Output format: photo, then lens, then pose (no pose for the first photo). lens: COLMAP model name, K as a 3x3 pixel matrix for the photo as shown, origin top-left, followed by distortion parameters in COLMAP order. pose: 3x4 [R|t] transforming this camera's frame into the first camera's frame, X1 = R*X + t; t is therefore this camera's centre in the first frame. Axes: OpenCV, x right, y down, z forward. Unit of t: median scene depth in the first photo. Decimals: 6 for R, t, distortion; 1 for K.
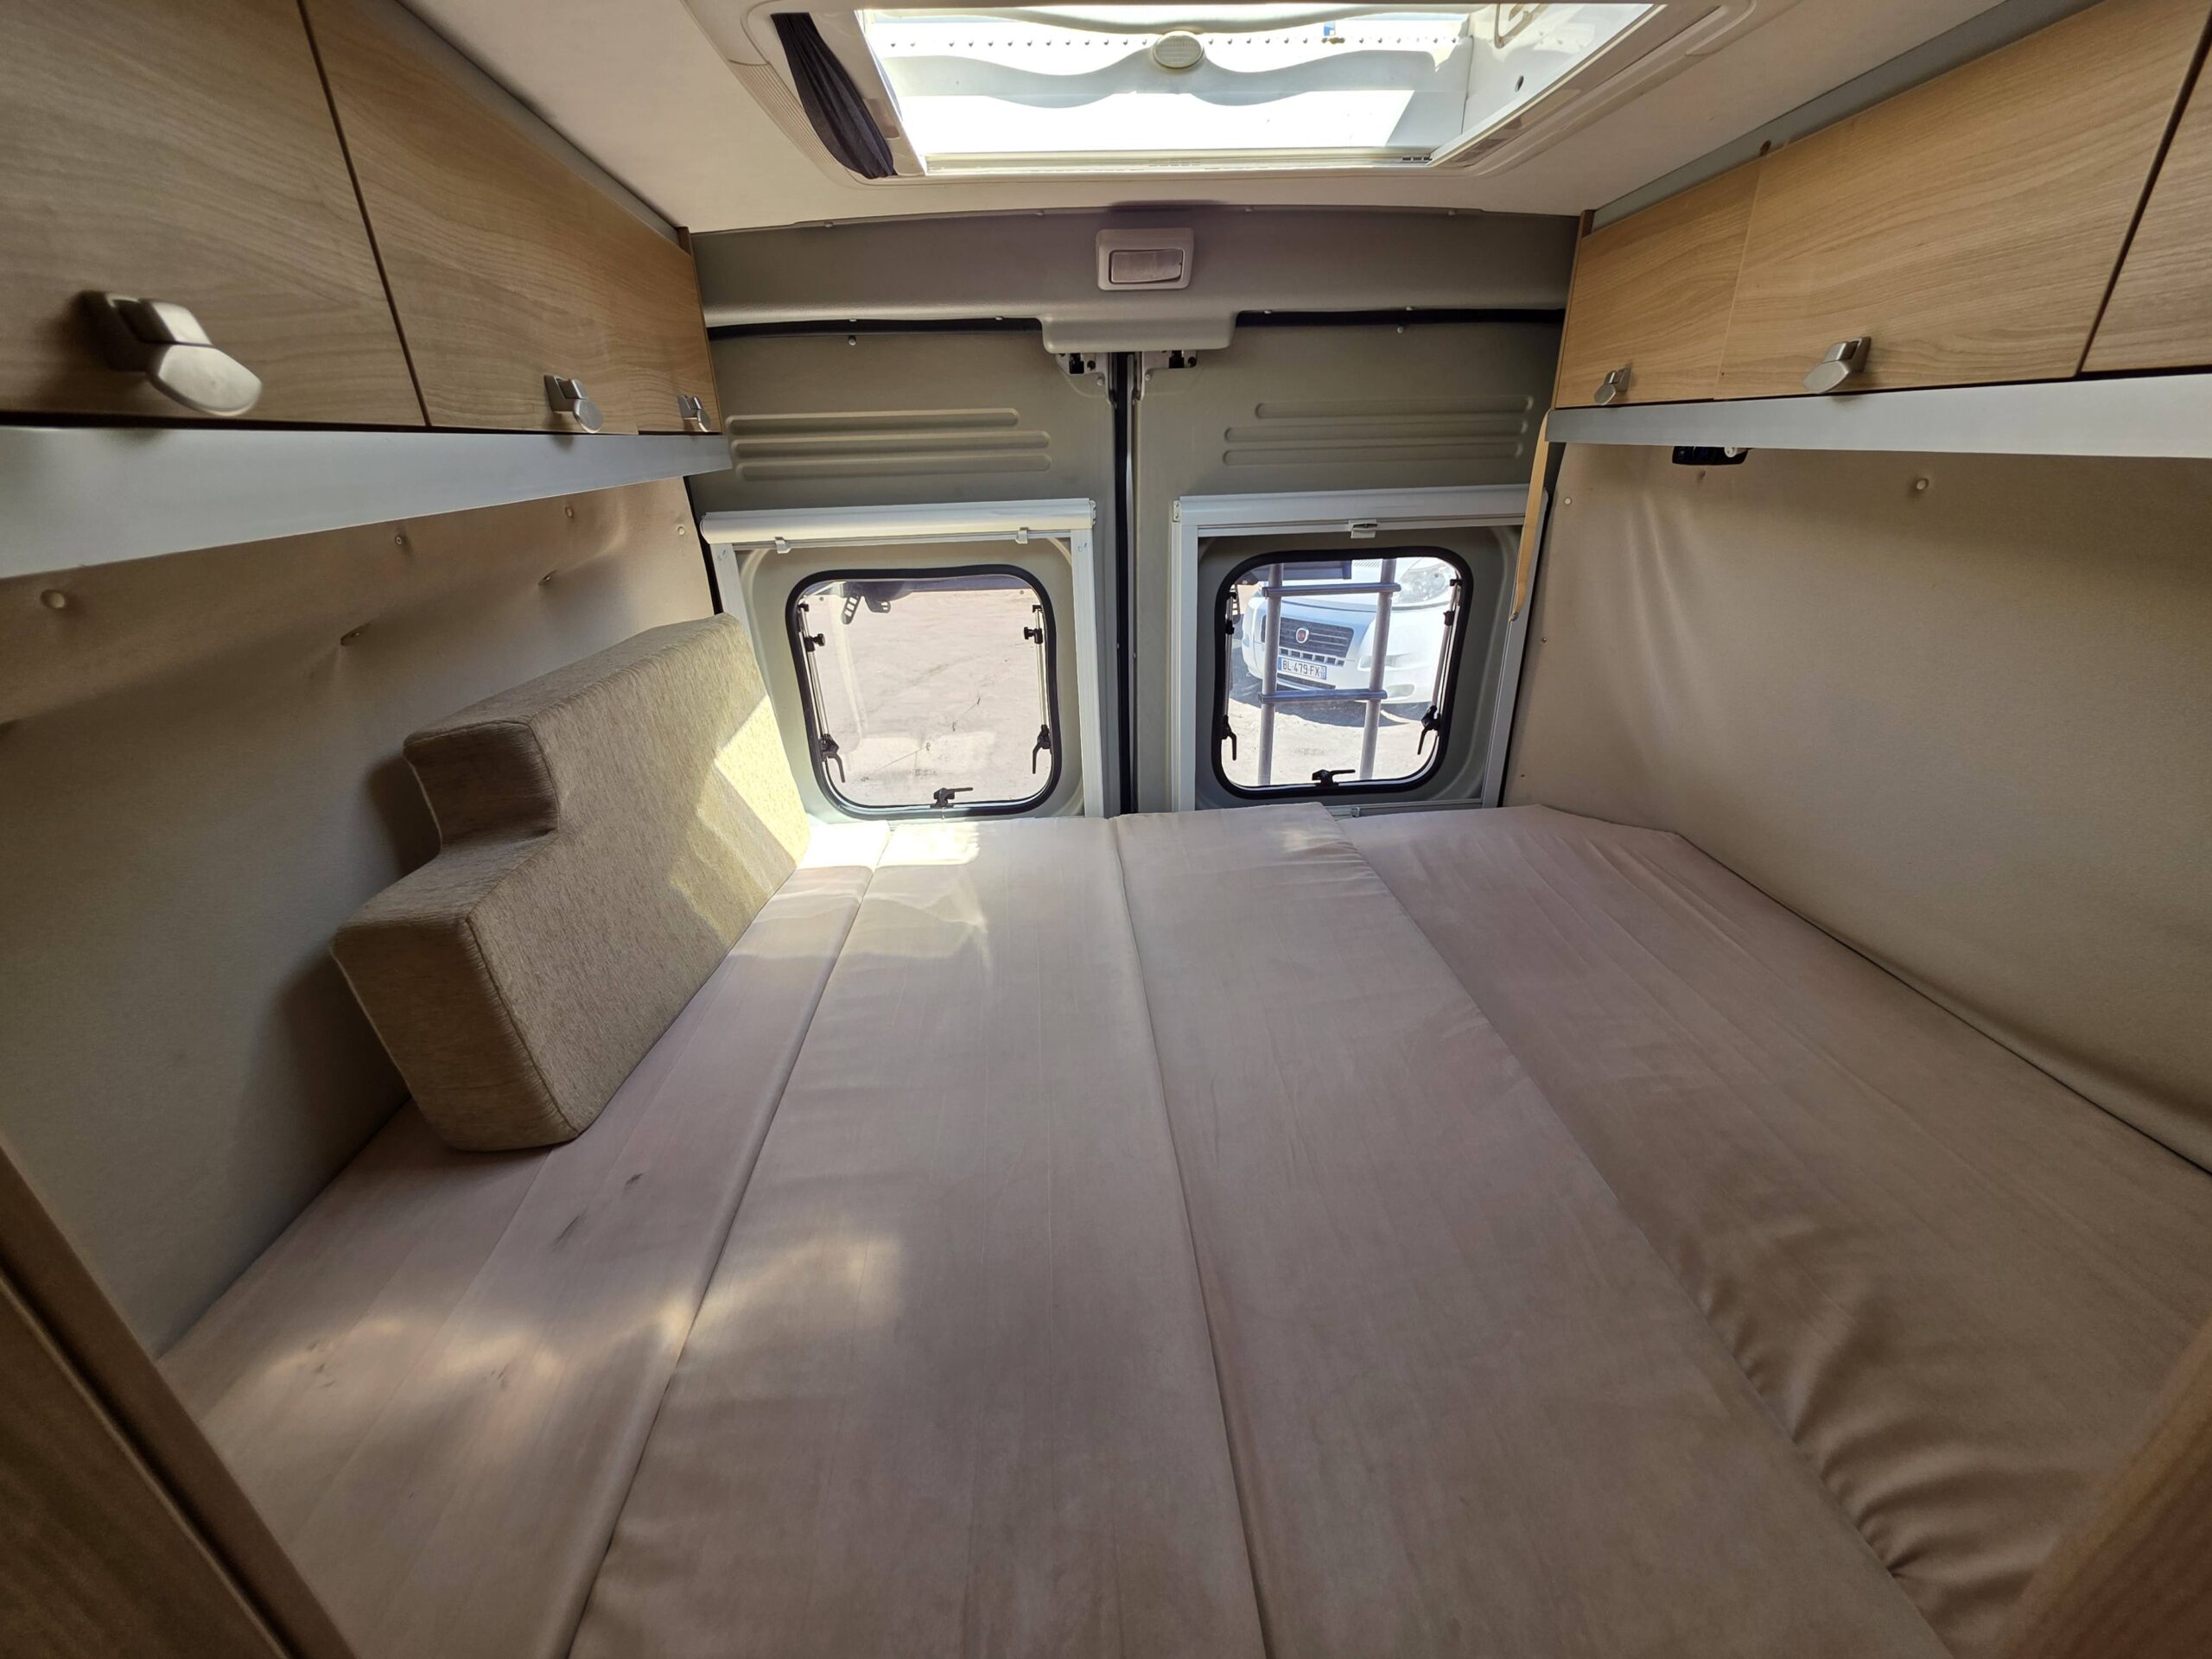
lens RADIAL K [[883.5, 0, 1097.1], [0, 883.5, 827.1], [0, 0, 1]] dist [0.003438, -0.001030]
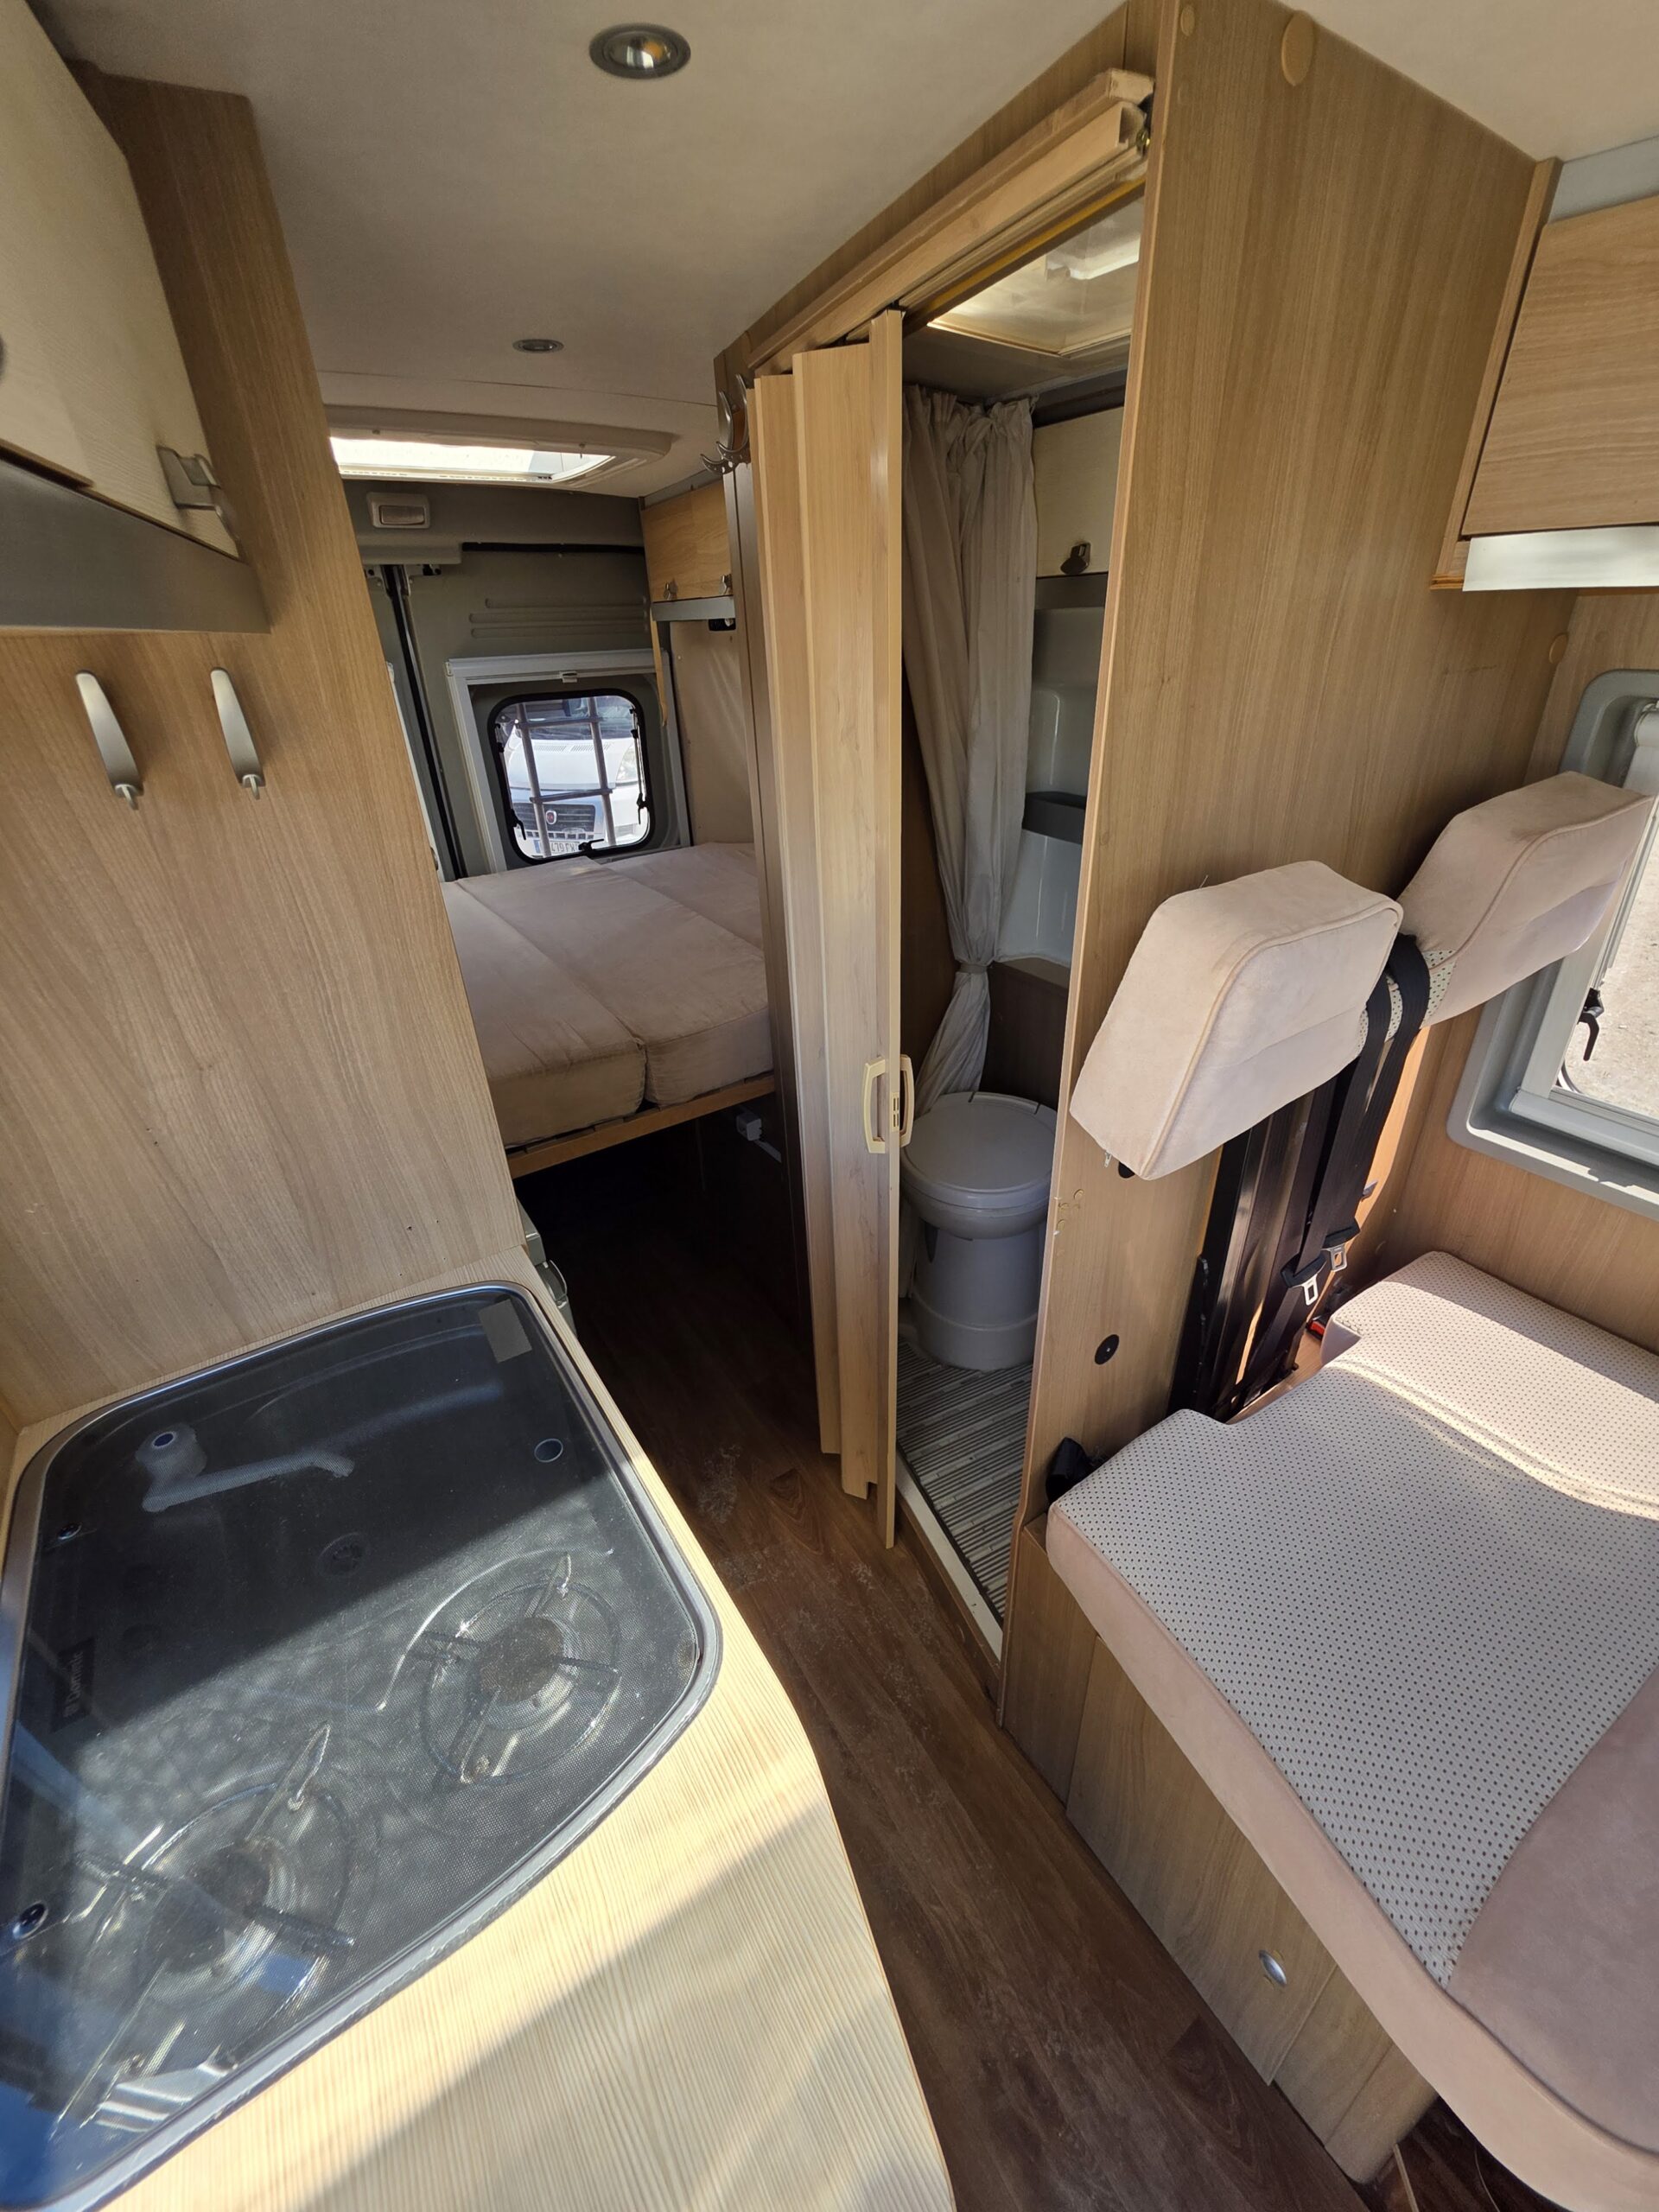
lens RADIAL K [[883.5, 0, 836.1], [0, 883.5, 1094.9], [0, 0, 1]] dist [0.003438, -0.001030]
pose [[0.859907, -0.241104, 0.449921, -0.230089], [0.214536, 0.970497, 0.110041, 0.390689], [-0.463179, 0.001900, 0.886263, -0.789740]]
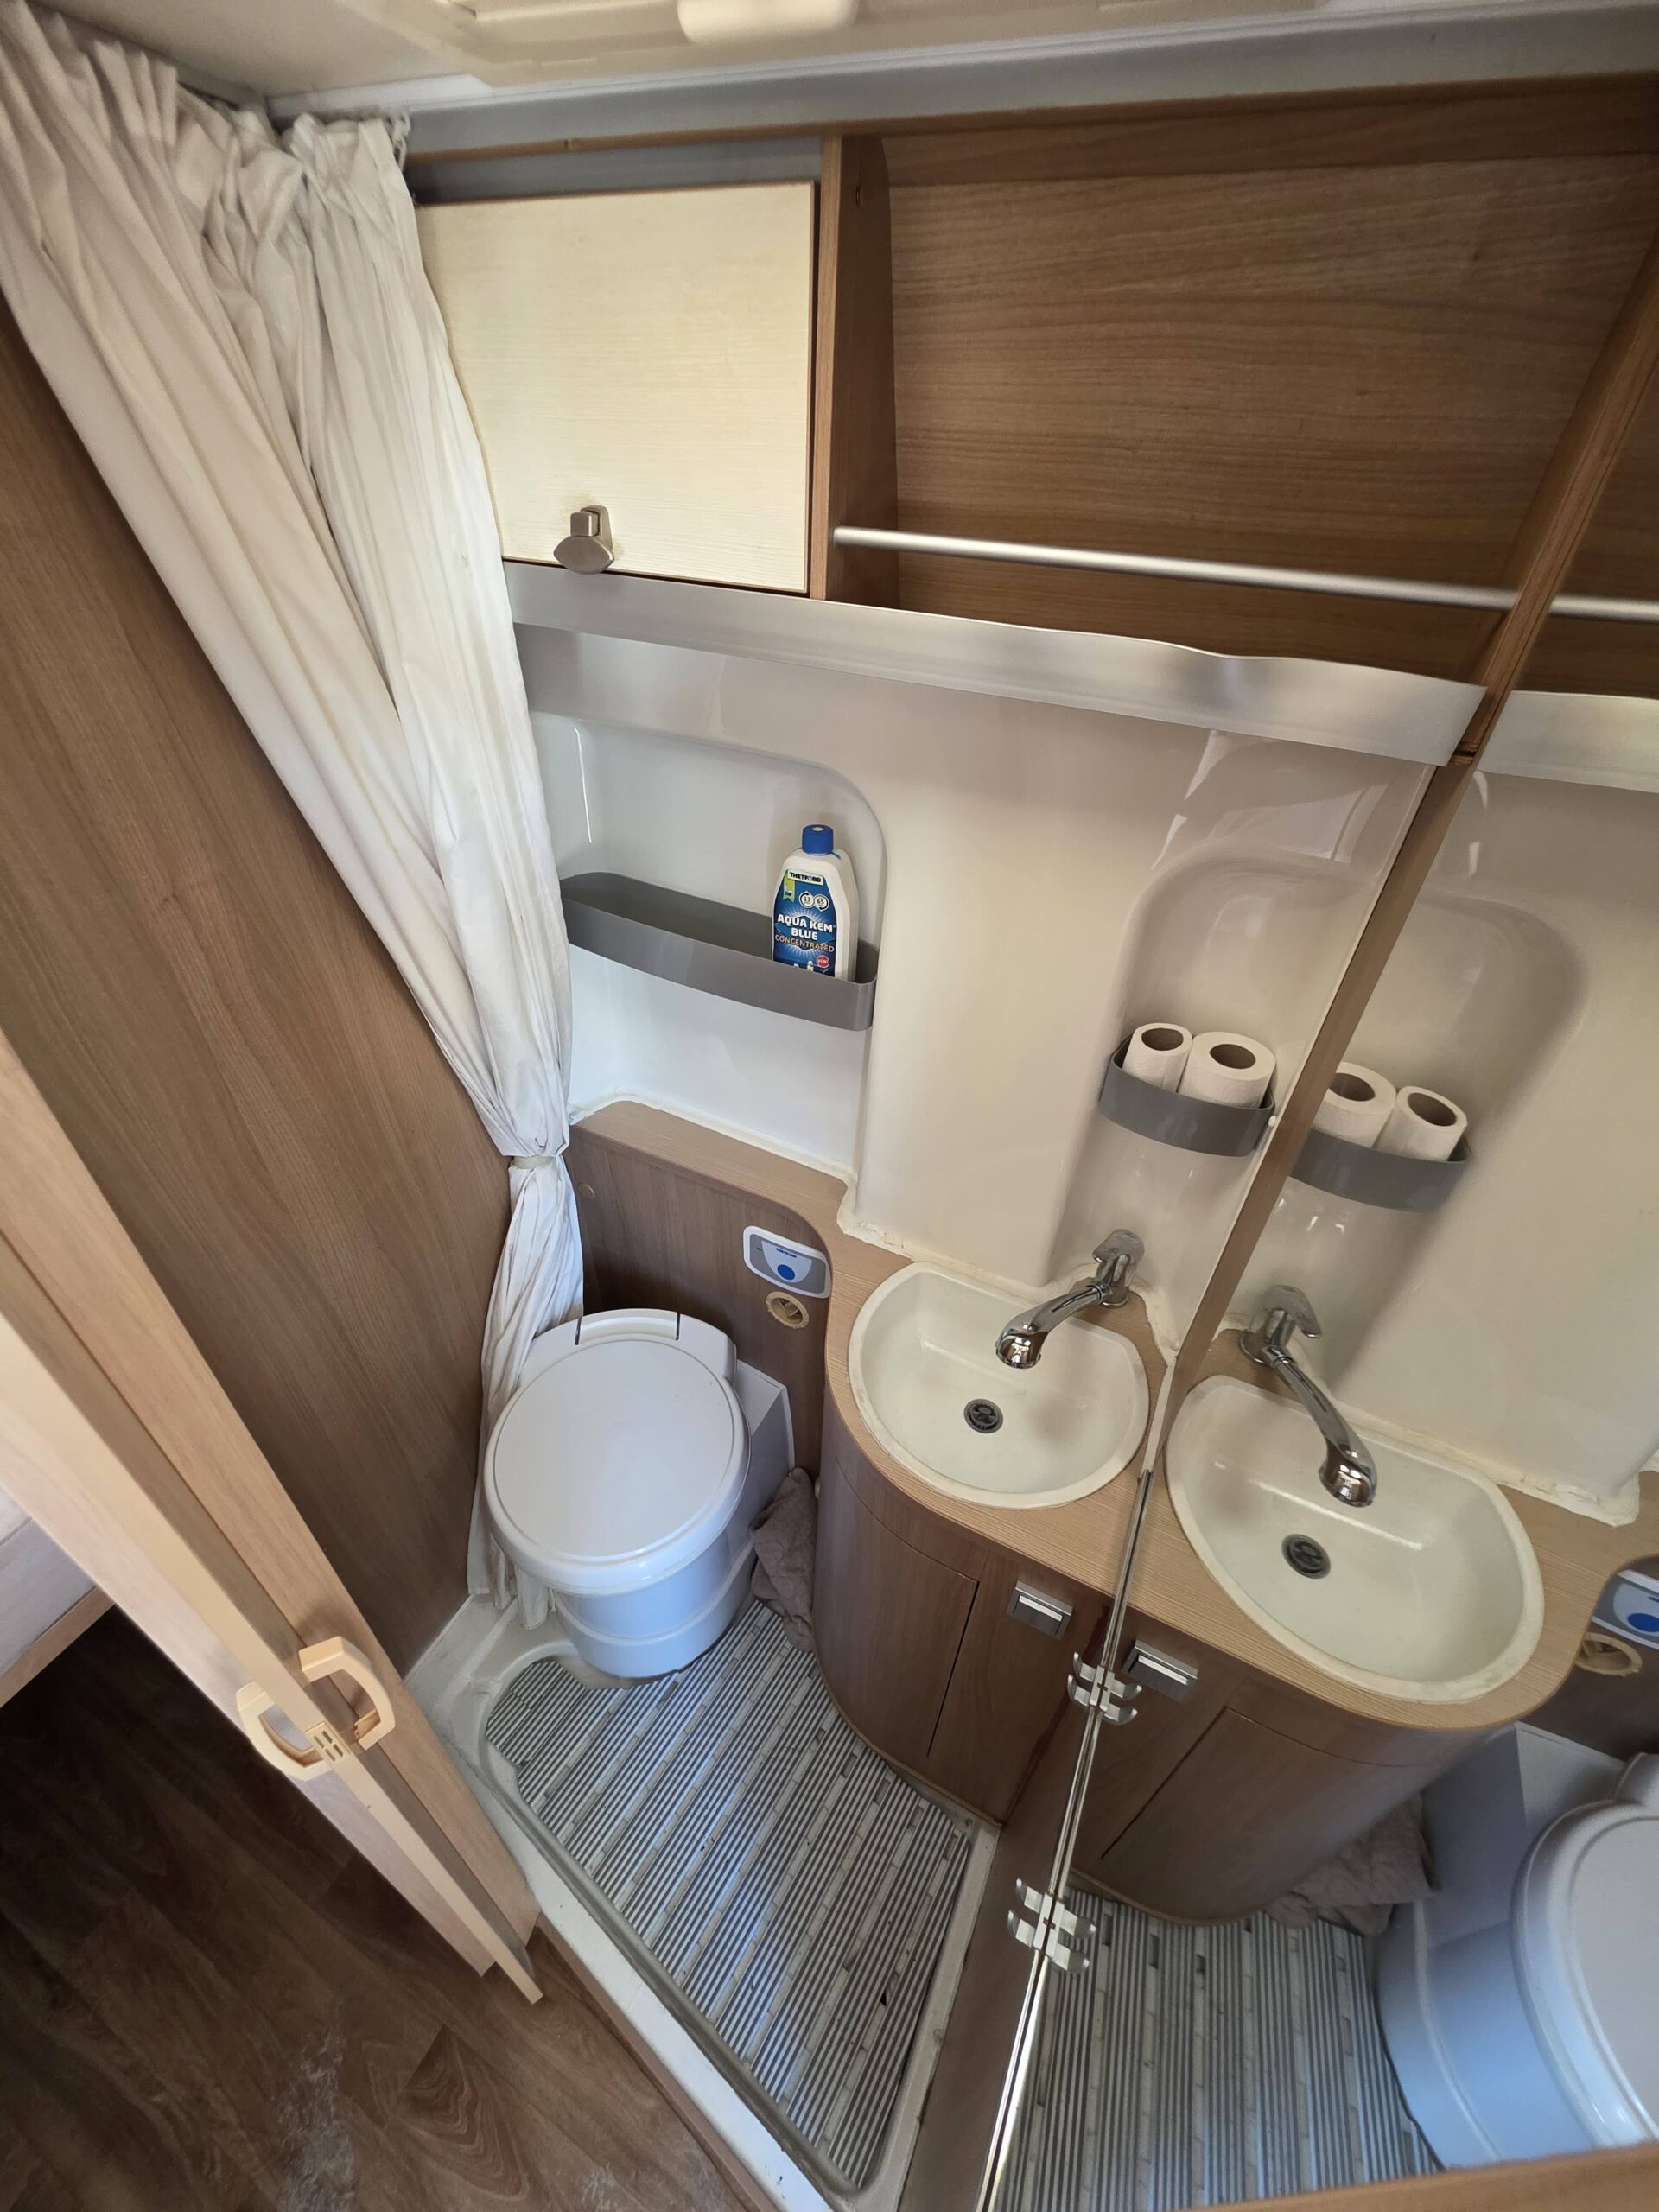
lens RADIAL K [[883.5, 0, 839.2], [0, 883.5, 1101.1], [0, 0, 1]] dist [0.003438, -0.001030]
pose [[0.489819, -0.486999, 0.723125, 0.155703], [0.299097, 0.872968, 0.385315, 0.104303], [-0.818913, 0.027550, 0.573257, -0.426051]]
